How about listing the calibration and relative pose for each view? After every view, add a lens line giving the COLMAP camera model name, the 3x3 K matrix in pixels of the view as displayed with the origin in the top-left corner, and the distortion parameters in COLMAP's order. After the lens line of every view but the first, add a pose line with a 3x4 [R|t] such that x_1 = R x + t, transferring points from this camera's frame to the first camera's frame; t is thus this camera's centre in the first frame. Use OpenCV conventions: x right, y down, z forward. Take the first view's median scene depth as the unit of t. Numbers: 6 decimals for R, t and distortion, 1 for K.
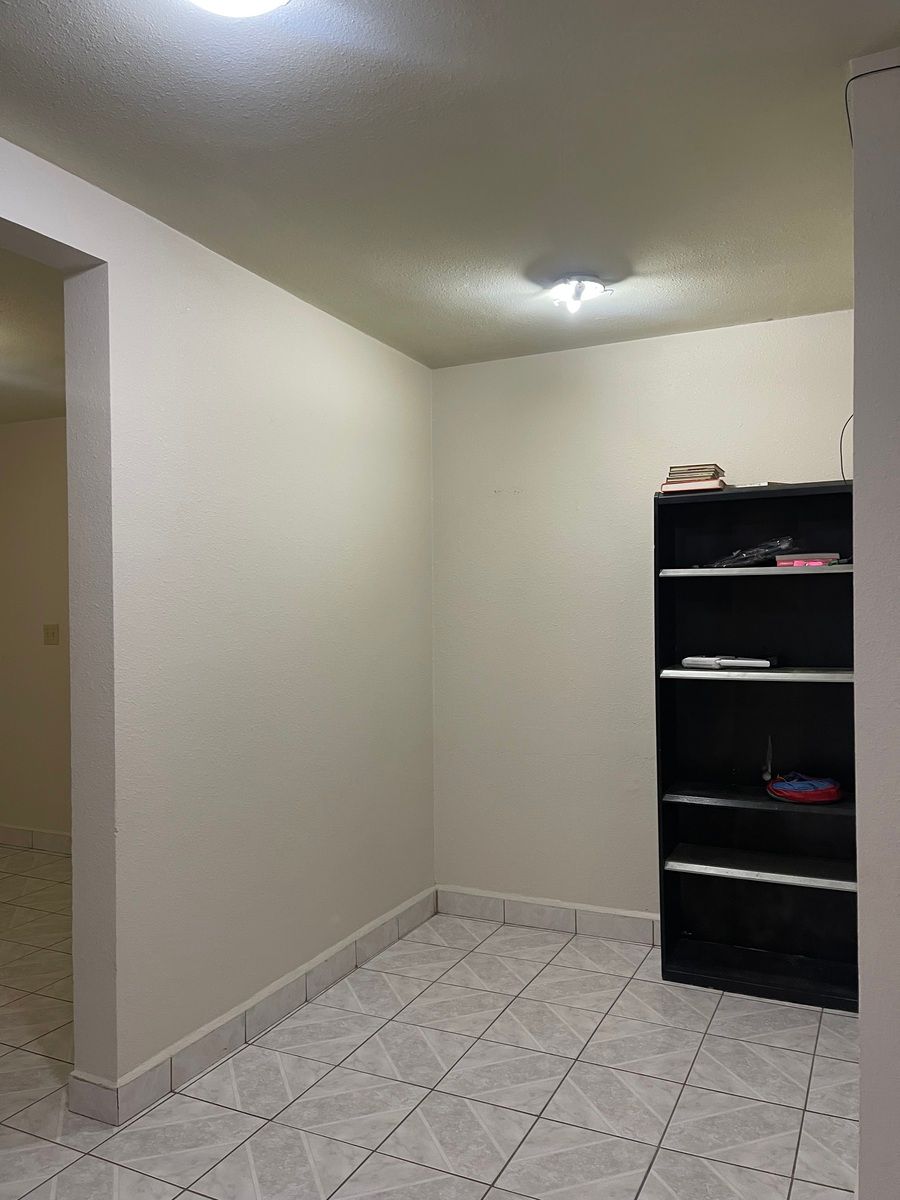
lens RADIAL K [[898.6, 0, 449.7], [0, 898.6, 626.0], [0, 0, 1]] dist [0.051197, 0.000640]
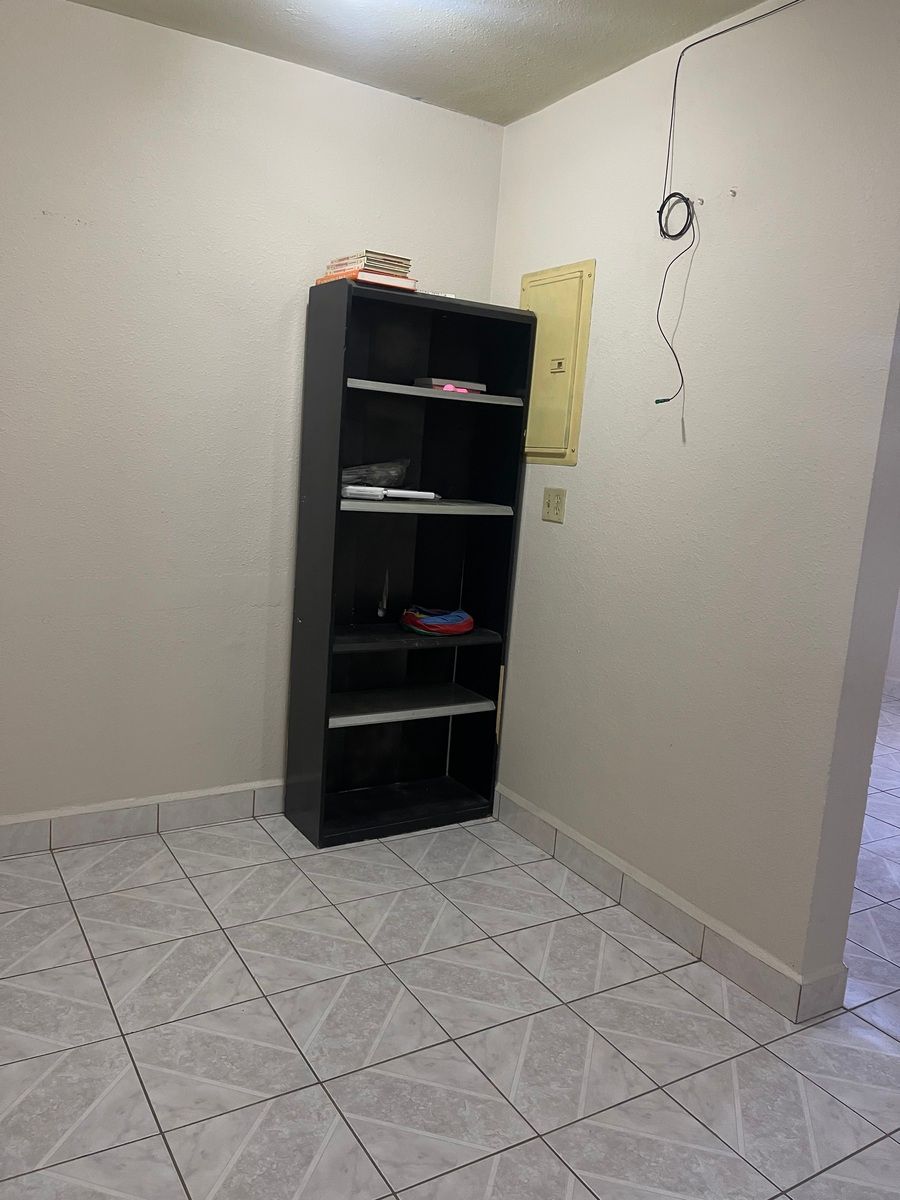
lens RADIAL K [[924.8, 0, 437.6], [0, 924.8, 606.6], [0, 0, 1]] dist [0.081316, -0.115381]
pose [[0.541001, -0.094526, 0.835693, -0.452308], [-0.066077, 0.985815, 0.154282, 0.006081], [-0.838422, -0.138687, 0.527080, 0.460314]]
